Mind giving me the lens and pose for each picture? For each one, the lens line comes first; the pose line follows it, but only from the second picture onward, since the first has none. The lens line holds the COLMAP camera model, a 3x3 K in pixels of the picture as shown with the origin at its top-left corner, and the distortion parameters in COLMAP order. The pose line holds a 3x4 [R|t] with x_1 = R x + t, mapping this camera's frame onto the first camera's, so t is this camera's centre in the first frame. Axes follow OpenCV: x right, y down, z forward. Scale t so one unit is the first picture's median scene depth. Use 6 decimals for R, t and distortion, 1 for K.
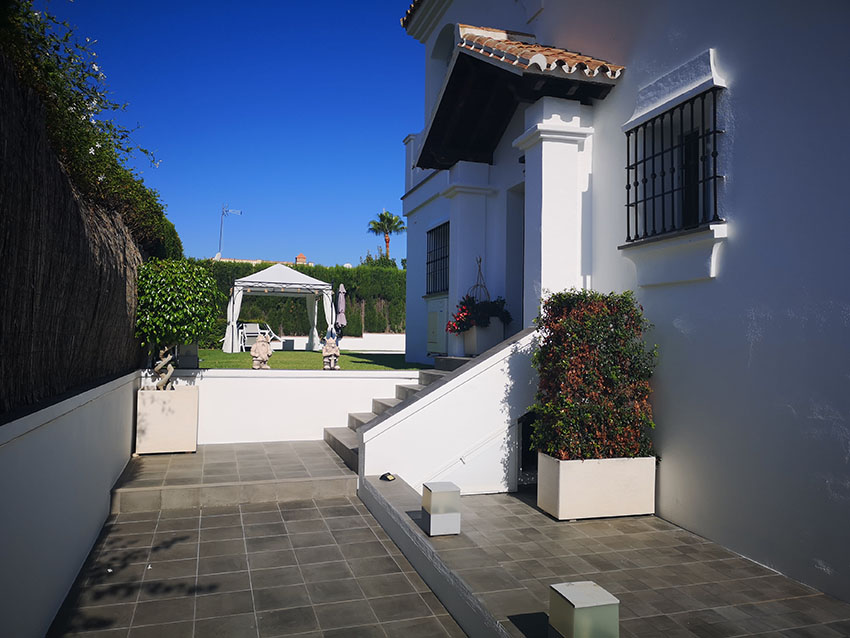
lens RADIAL K [[648.7, 0, 425.0], [0, 648.7, 319.0], [0, 0, 1]] dist [0.059854, -0.052437]
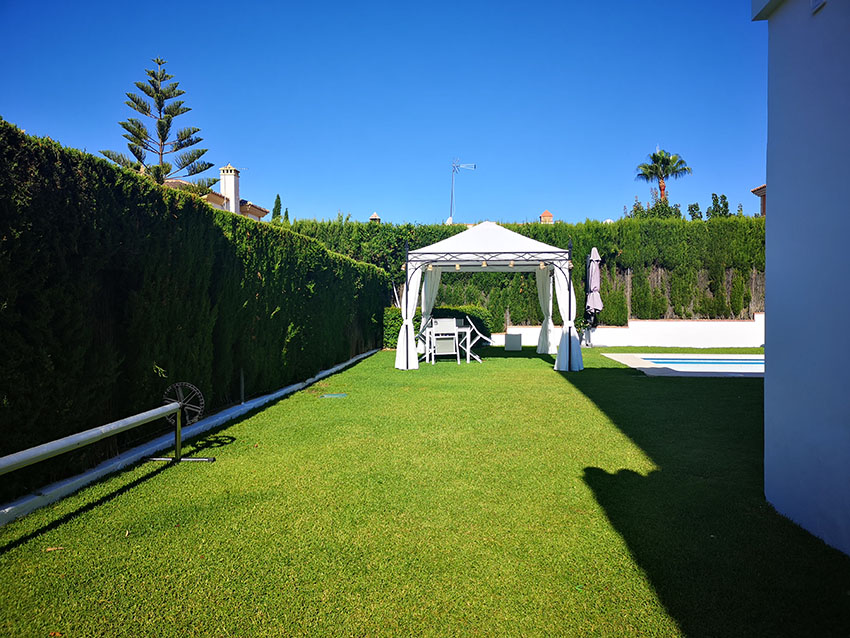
lens RADIAL K [[648.7, 0, 425.0], [0, 648.7, 319.0], [0, 0, 1]] dist [0.059854, -0.052437]
pose [[0.919760, -0.006949, -0.392419, -0.026072], [0.028377, 0.998404, 0.048831, -0.018334], [0.391453, -0.056048, 0.918490, 0.311420]]
